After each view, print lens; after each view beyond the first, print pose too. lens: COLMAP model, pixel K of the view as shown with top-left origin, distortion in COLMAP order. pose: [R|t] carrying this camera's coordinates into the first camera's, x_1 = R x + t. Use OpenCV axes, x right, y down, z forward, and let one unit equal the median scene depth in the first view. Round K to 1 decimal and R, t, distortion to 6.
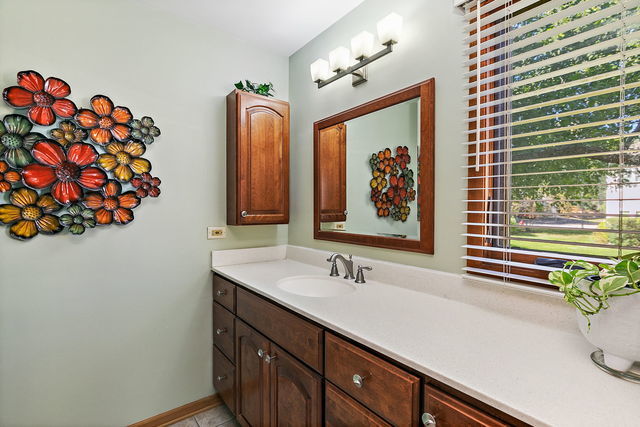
lens RADIAL K [[304.8, 0, 322.1], [0, 304.8, 215.1], [0, 0, 1]] dist [0.001197, -0.000068]
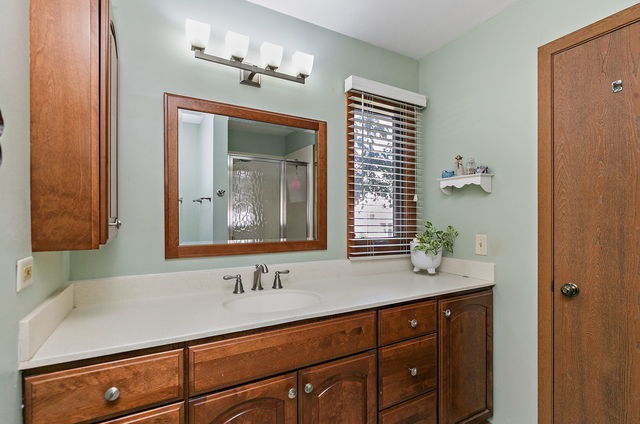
lens RADIAL K [[312.6, 0, 320.5], [0, 312.6, 223.3], [0, 0, 1]] dist [0.000019, -0.000103]
pose [[0.144781, -0.003248, 0.989458, -0.836331], [0.030773, 0.999526, -0.001222, 0.010420], [-0.988985, 0.030626, 0.144813, 0.667589]]
